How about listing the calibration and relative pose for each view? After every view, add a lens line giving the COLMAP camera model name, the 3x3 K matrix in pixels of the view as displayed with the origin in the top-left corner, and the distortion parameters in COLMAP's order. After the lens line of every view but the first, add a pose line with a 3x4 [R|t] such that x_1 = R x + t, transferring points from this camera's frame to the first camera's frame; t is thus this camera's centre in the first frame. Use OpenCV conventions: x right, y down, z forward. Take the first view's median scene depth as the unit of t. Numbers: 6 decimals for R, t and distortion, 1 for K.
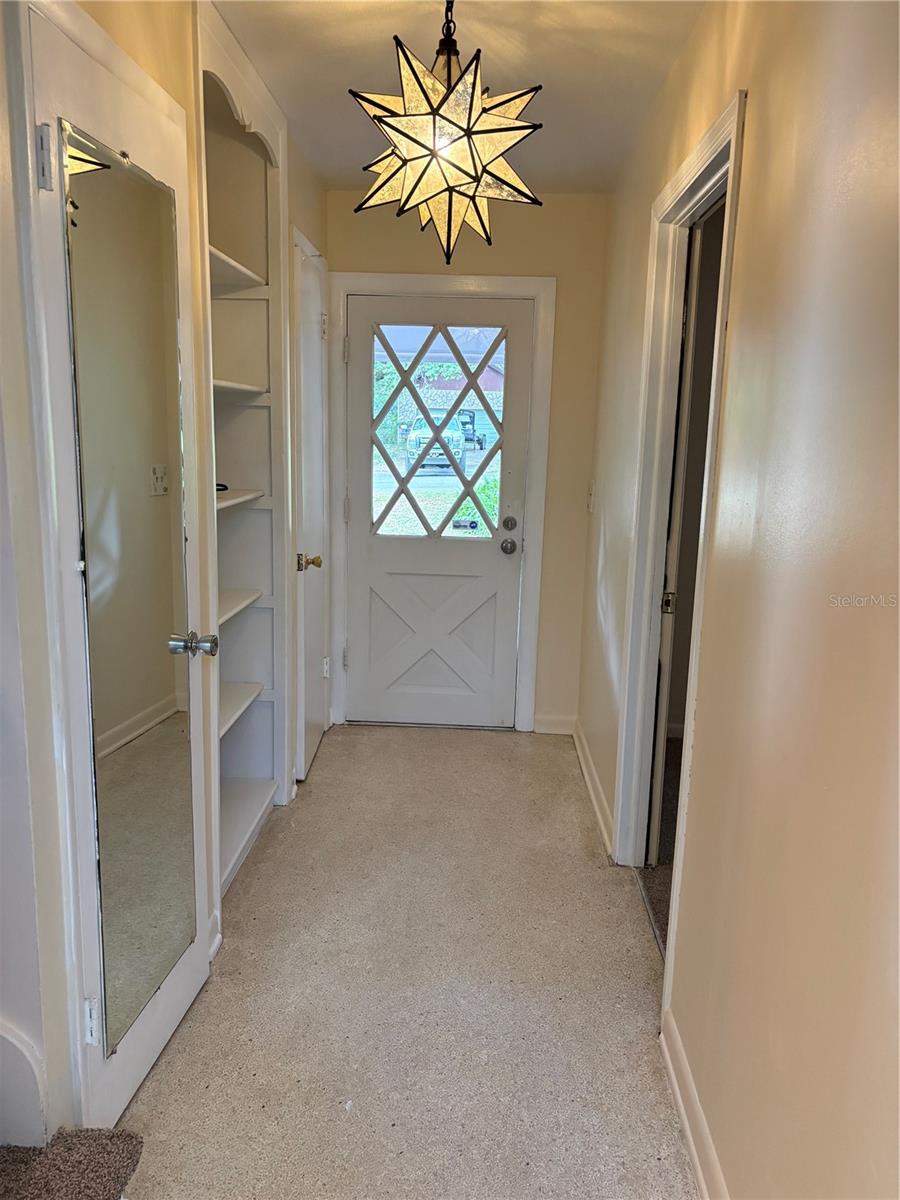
lens RADIAL K [[904.4, 0, 449.3], [0, 904.4, 600.9], [0, 0, 1]] dist [0.009404, -0.022740]
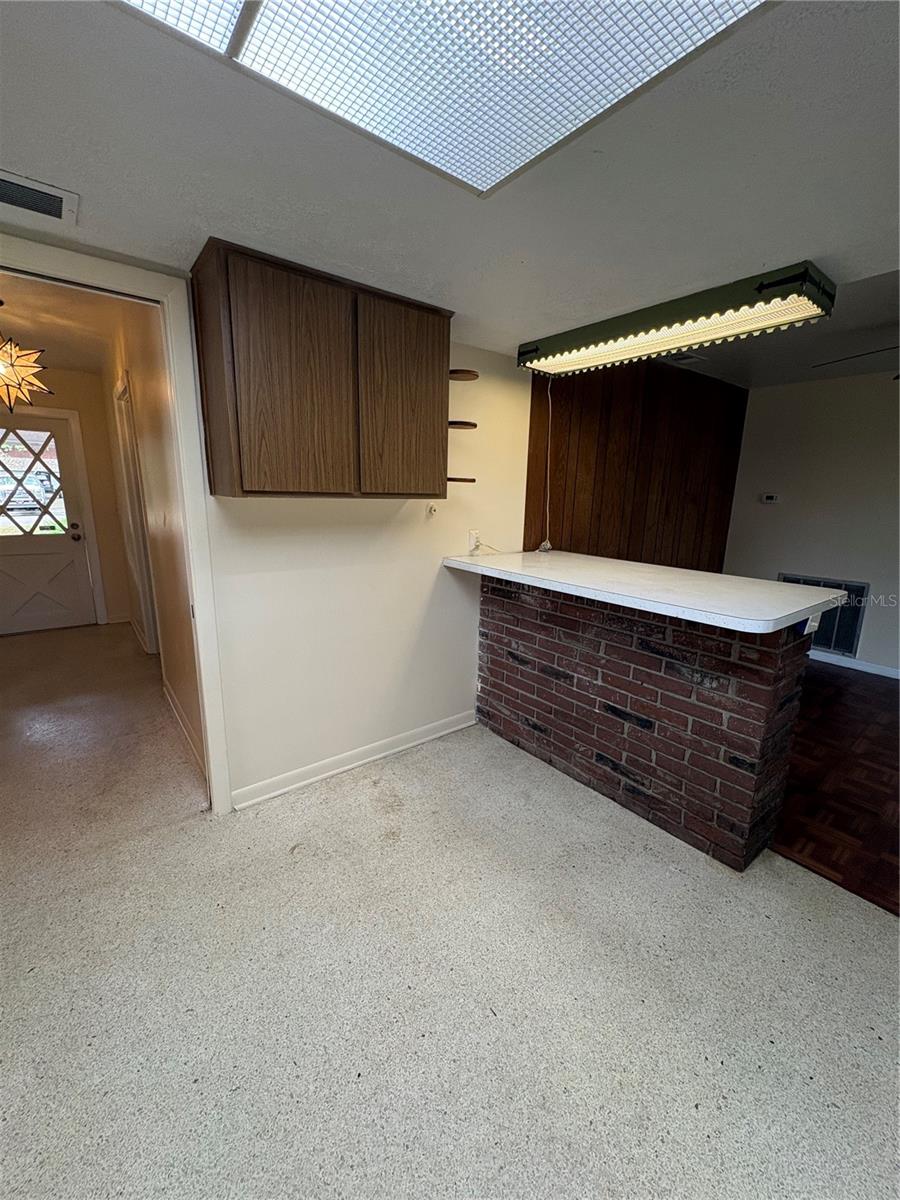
lens RADIAL K [[480.5, 0, 454.8], [0, 480.5, 597.5], [0, 0, 1]] dist [0.003965, 0.000304]
pose [[0.759531, -0.150675, 0.632779, 0.004404], [0.124112, 0.988499, 0.086406, 0.095137], [-0.638521, 0.012907, 0.769496, -0.442634]]
